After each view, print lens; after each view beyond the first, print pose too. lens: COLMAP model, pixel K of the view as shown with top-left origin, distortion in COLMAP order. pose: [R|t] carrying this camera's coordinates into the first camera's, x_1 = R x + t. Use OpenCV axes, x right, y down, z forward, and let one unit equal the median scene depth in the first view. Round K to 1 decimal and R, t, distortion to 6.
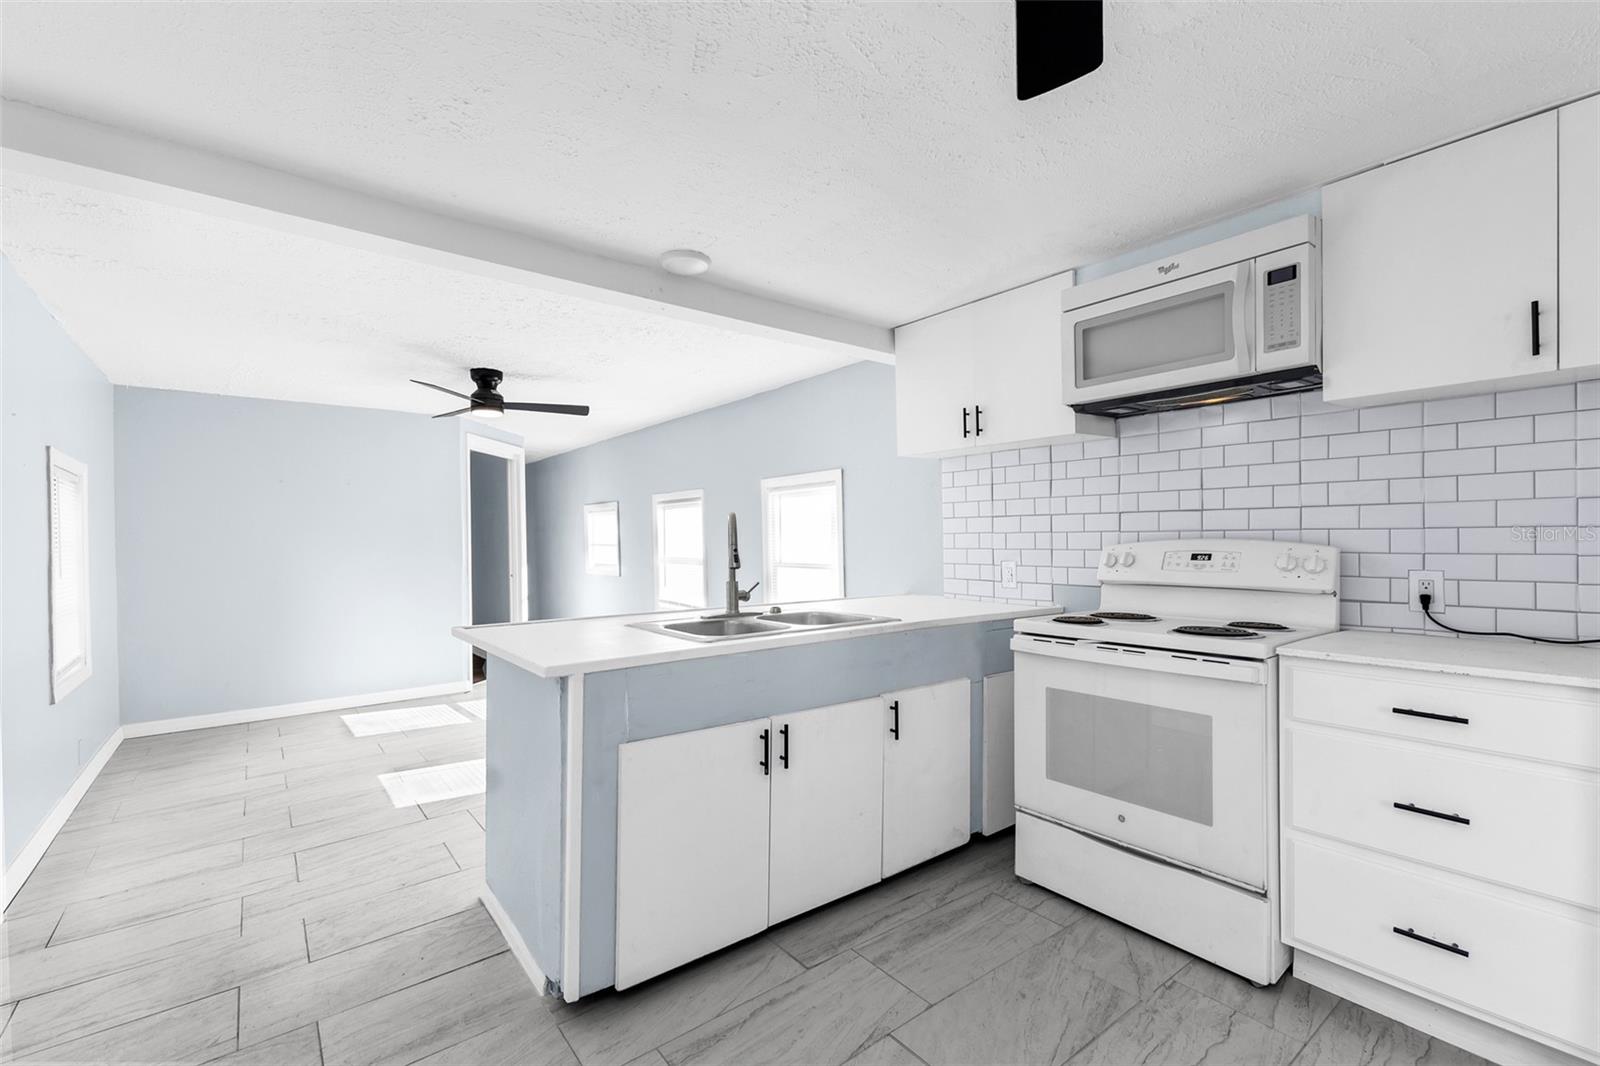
lens RADIAL K [[708.3, 0, 804.3], [0, 708.3, 548.0], [0, 0, 1]] dist [0.002199, -0.000016]
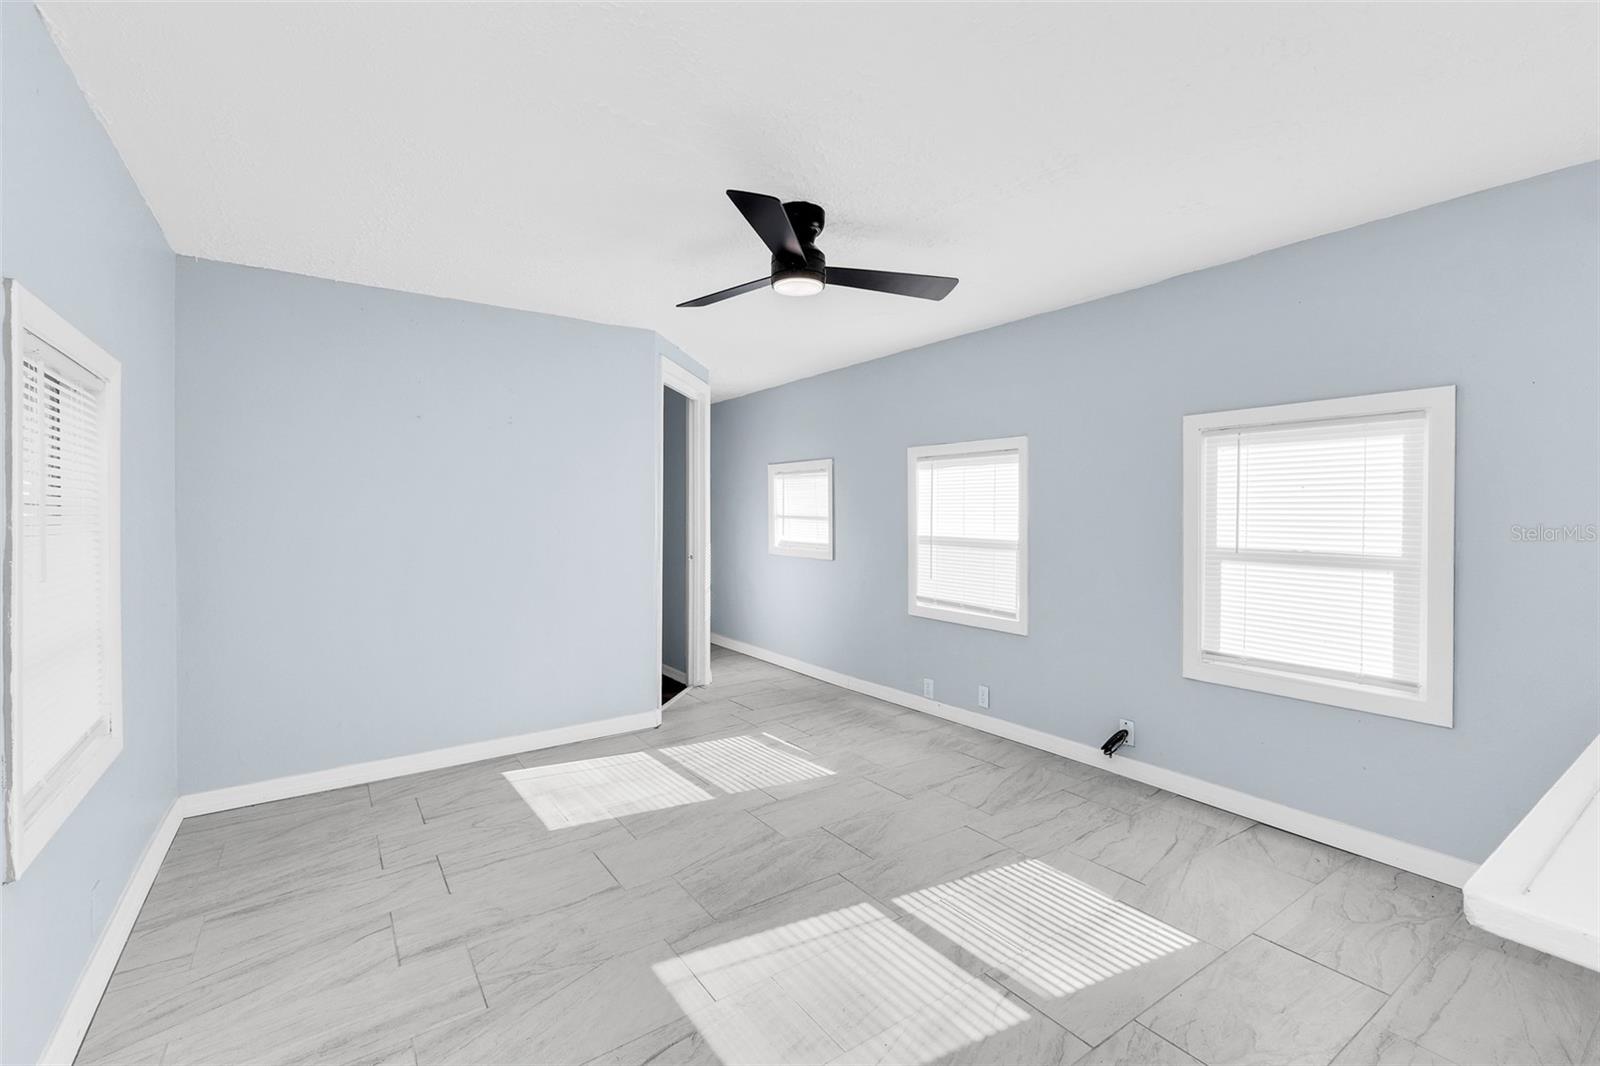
lens RADIAL K [[702.3, 0, 810.3], [0, 702.3, 519.1], [0, 0, 1]] dist [-0.003031, -0.000521]
pose [[0.998723, 0.013832, -0.048590, -0.559021], [-0.013816, 0.999904, 0.000662, -0.004721], [0.048594, 0.000011, 0.998819, 0.603075]]
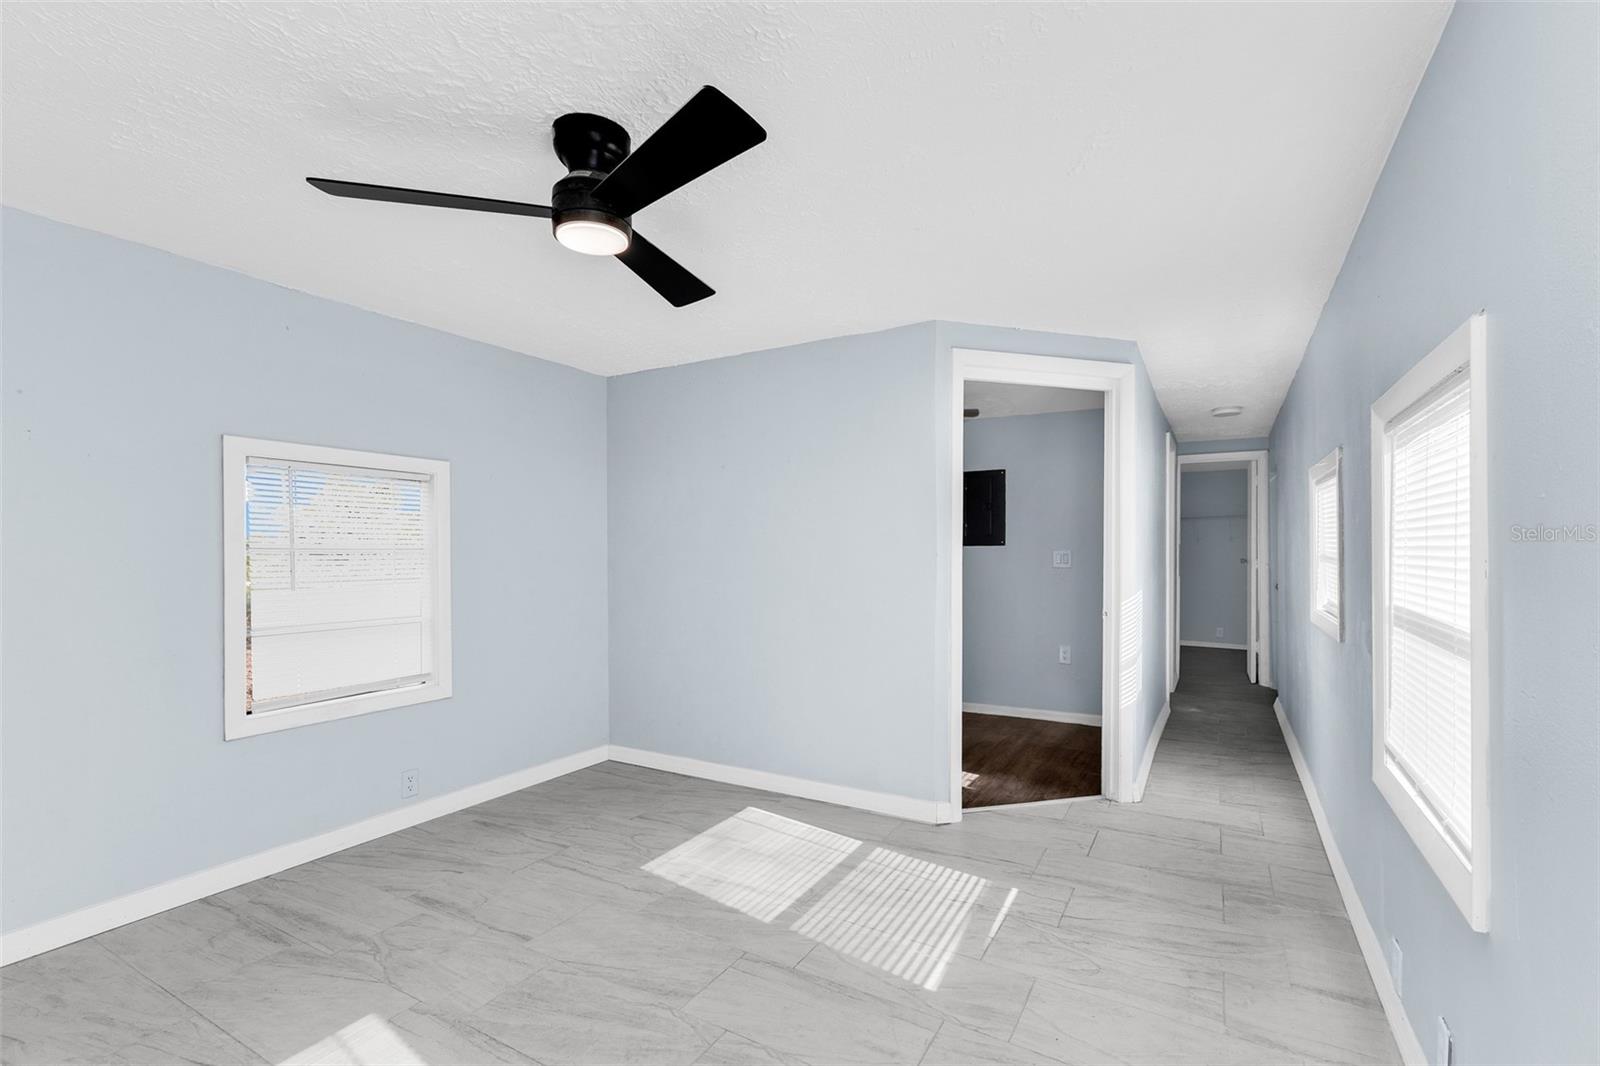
lens RADIAL K [[708.3, 0, 804.3], [0, 708.3, 548.0], [0, 0, 1]] dist [0.002199, -0.000016]
pose [[0.376823, 0.009913, -0.926232, -0.032358], [-0.016322, 0.999859, 0.004061, -0.015898], [0.926141, 0.013587, 0.376932, 1.309057]]
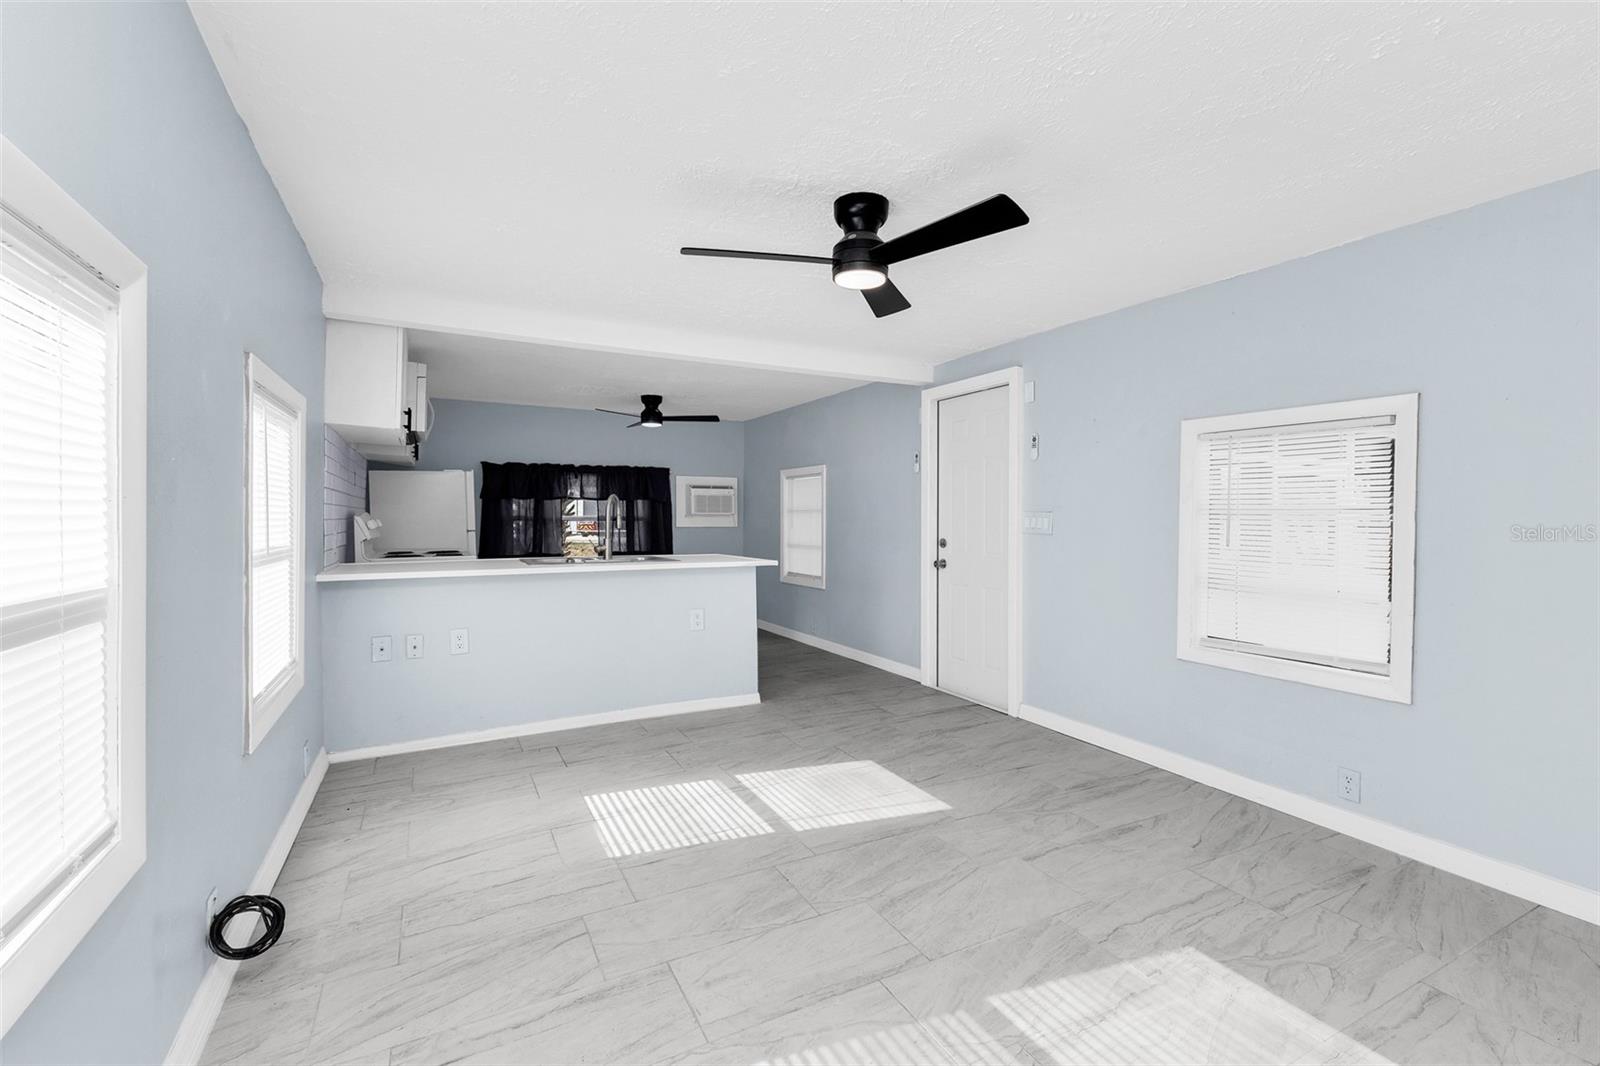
lens RADIAL K [[681.0, 0, 801.6], [0, 681.0, 517.8], [0, 0, 1]] dist [0.000658, -0.000012]
pose [[-0.983405, 0.009488, 0.181173, -0.689079], [0.011686, 0.999870, 0.011069, -0.005987], [-0.181045, 0.013002, -0.983389, 2.110137]]
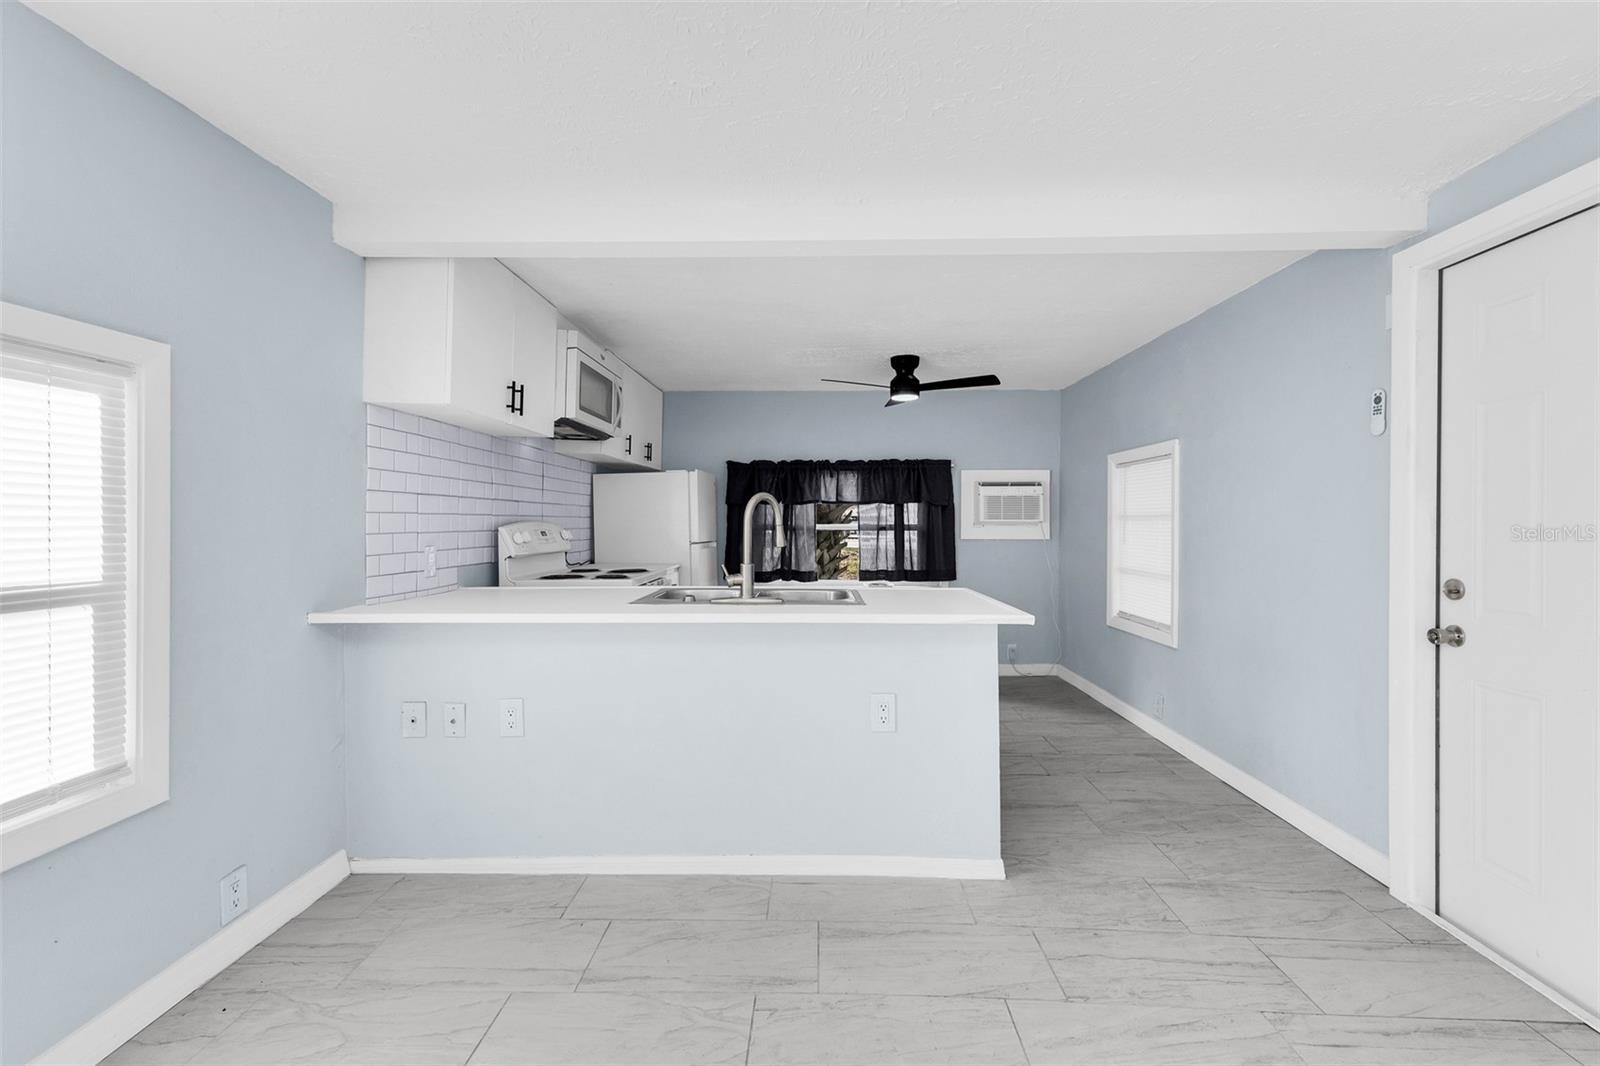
lens RADIAL K [[698.7, 0, 815.1], [0, 698.7, 526.6], [0, 0, 1]] dist [0.013499, 0.000059]
pose [[-0.778957, 0.006806, 0.627041, -0.670004], [0.015946, 0.999833, 0.008957, -0.007148], [-0.626875, 0.016976, -0.778935, 1.480804]]
